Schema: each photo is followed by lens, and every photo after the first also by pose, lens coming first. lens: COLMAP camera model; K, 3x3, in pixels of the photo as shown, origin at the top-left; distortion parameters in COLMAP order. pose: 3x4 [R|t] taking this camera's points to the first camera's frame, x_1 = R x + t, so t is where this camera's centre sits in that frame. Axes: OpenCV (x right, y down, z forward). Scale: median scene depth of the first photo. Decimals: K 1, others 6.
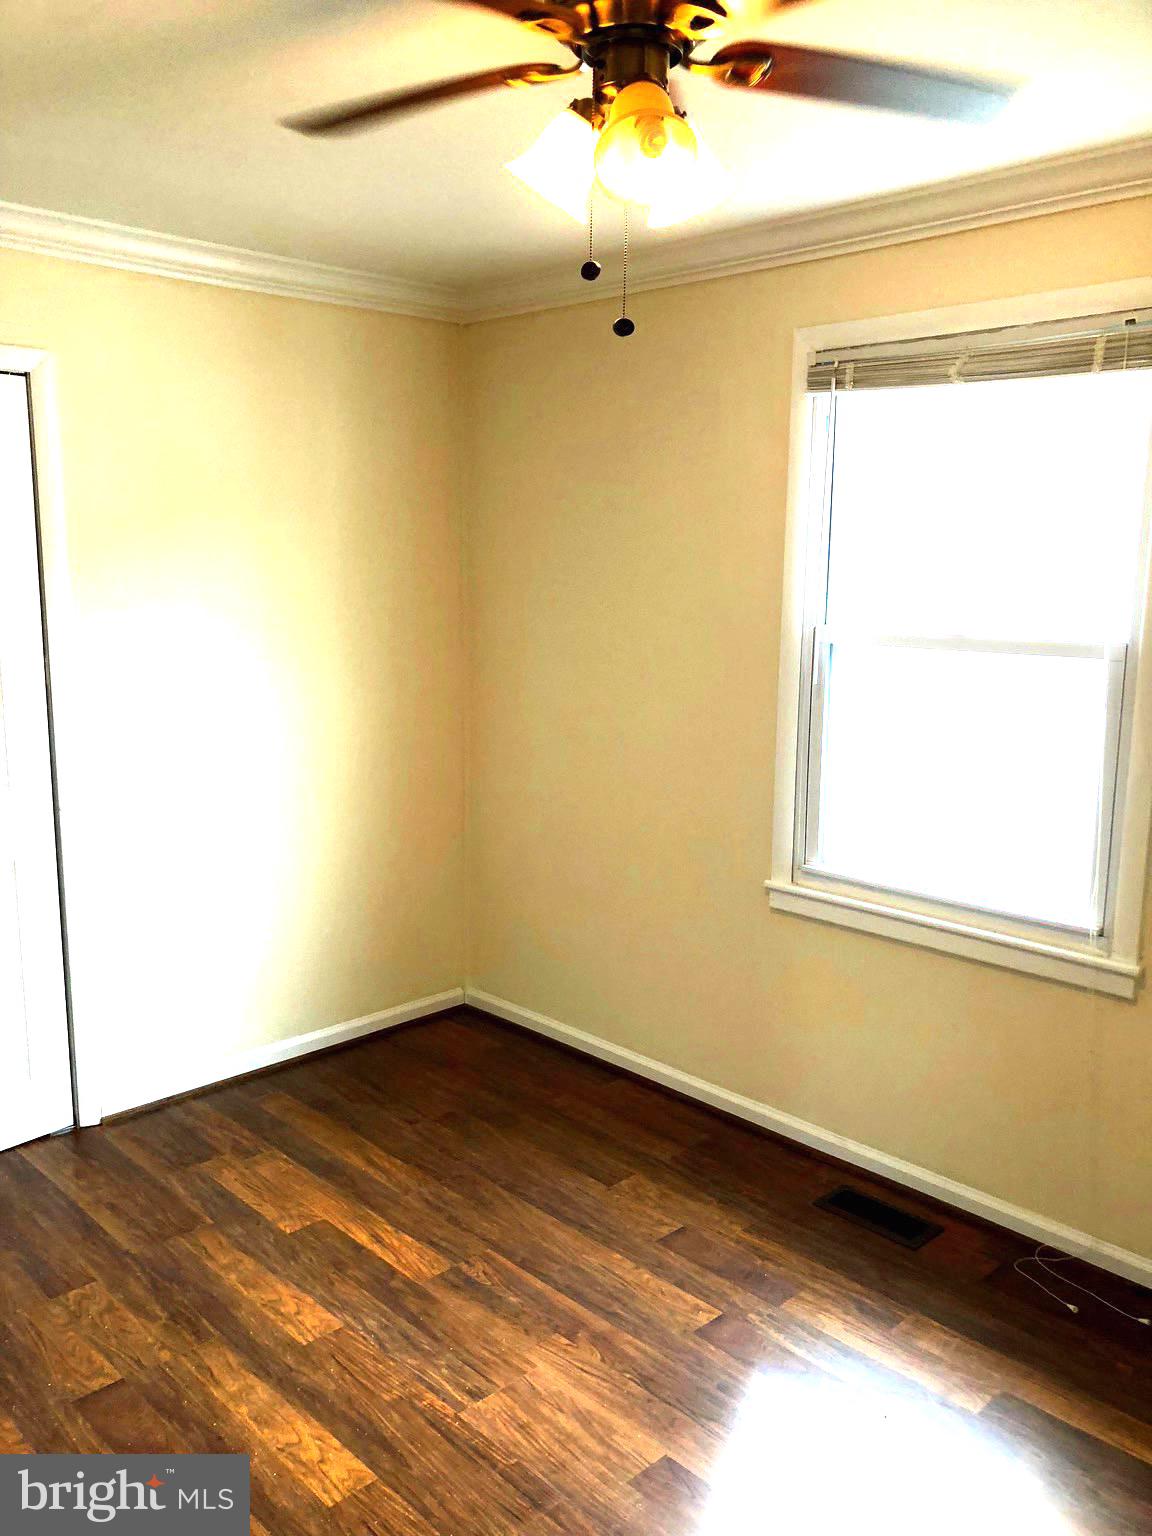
lens RADIAL K [[1263.2, 0, 569.3], [0, 1263.2, 789.7], [0, 0, 1]] dist [0.043603, -0.043739]
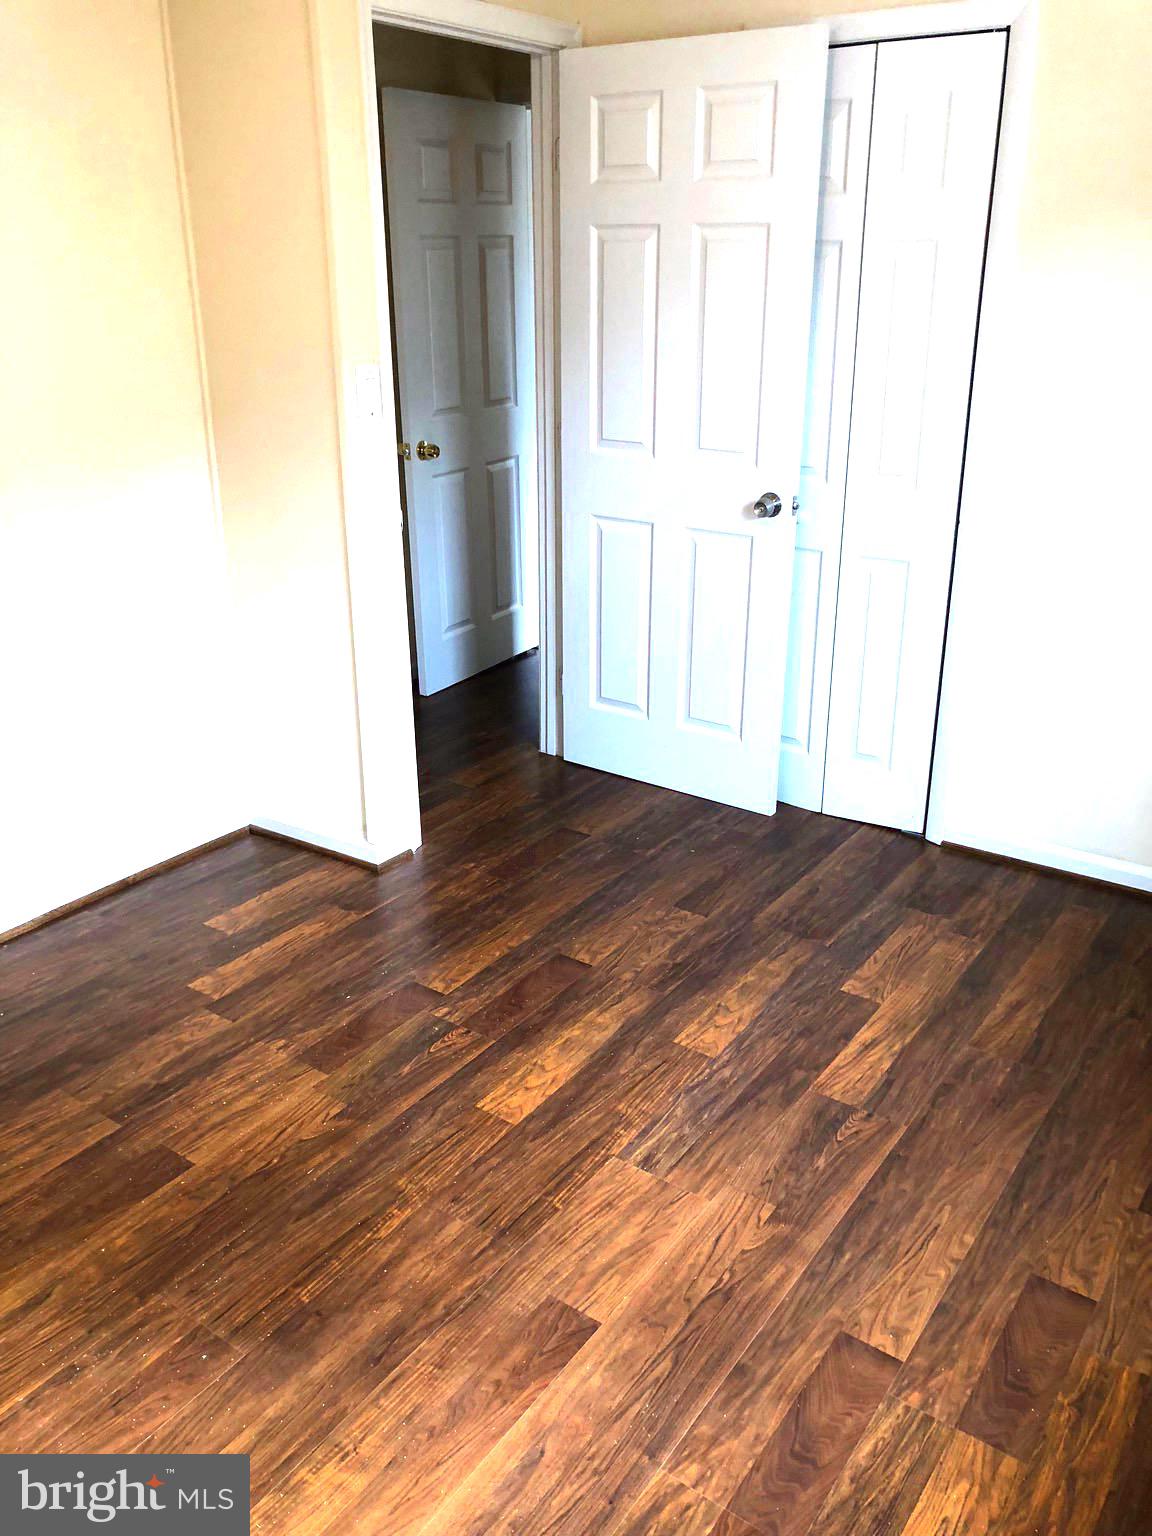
lens RADIAL K [[1263.2, 0, 573.1], [0, 1263.2, 764.8], [0, 0, 1]] dist [0.043603, -0.043739]
pose [[0.187553, 0.356952, -0.915100, 0.598440], [-0.177357, 0.928627, 0.325879, -0.089888], [0.966110, 0.101180, 0.237475, 0.607273]]
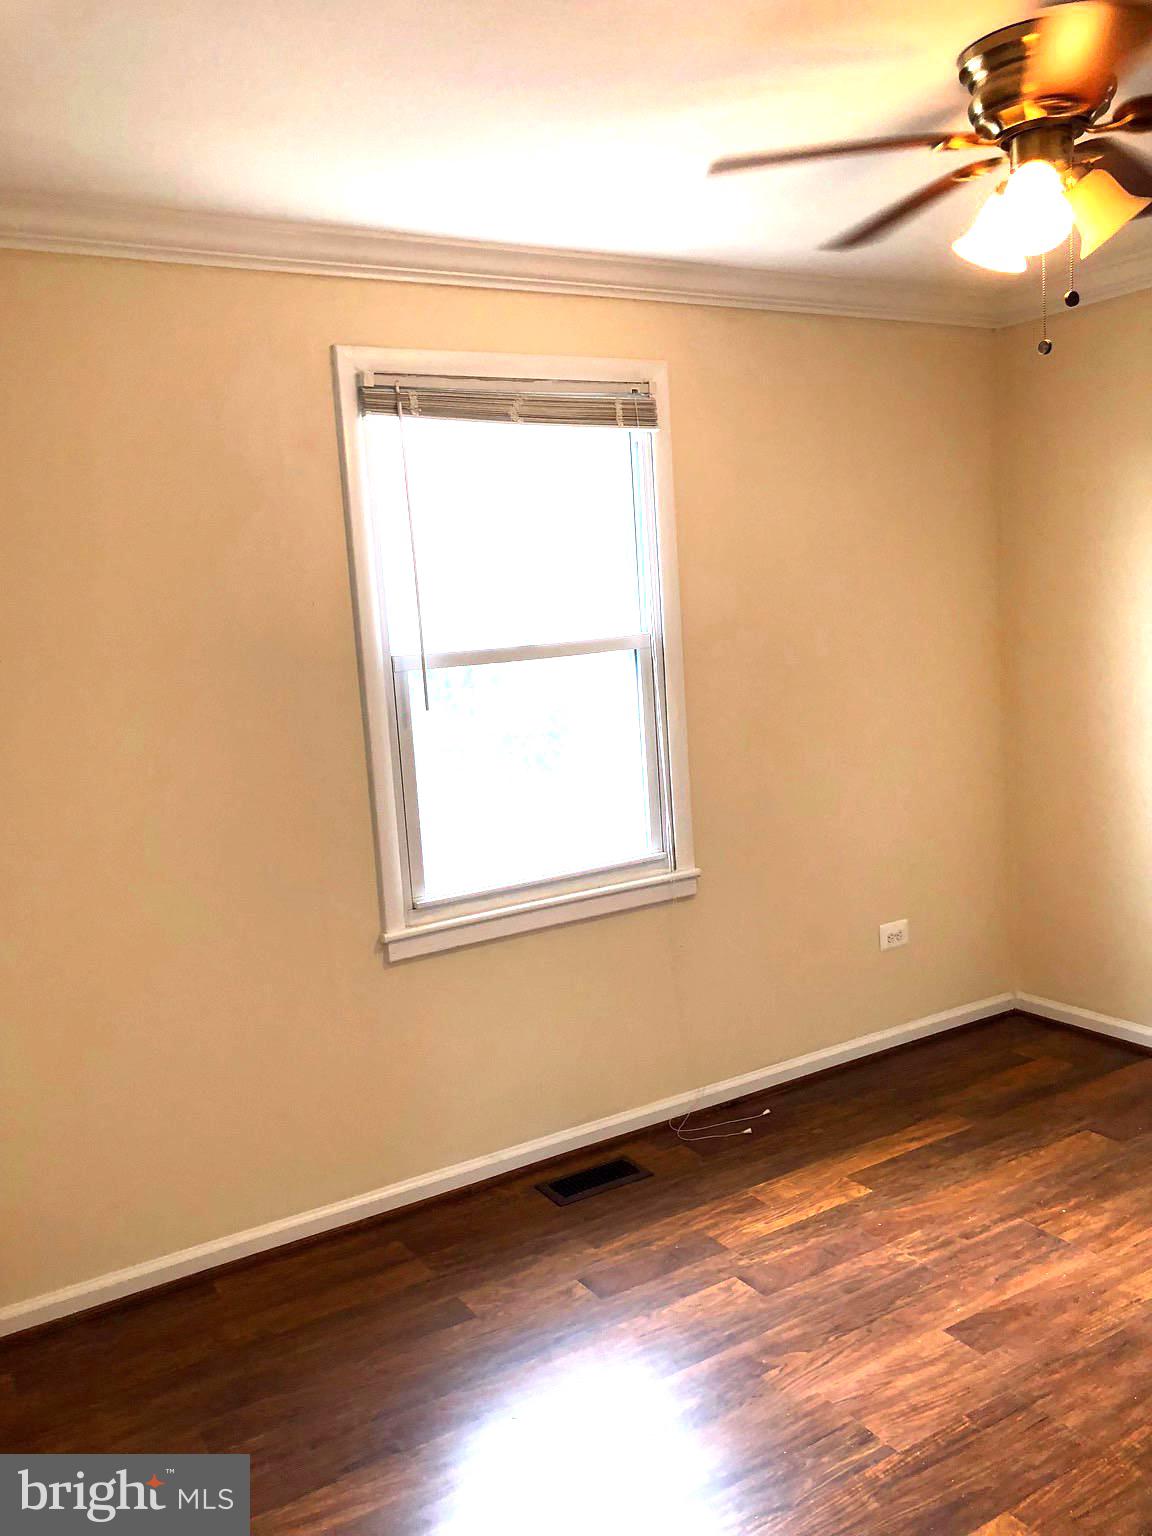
lens RADIAL K [[1263.2, 0, 546.1], [0, 1263.2, 763.9], [0, 0, 1]] dist [0.043603, -0.043739]
pose [[0.222034, -0.149136, 0.963566, -0.836419], [0.246023, 0.964827, 0.092640, -0.126964], [-0.943490, 0.216490, 0.250915, 0.773563]]
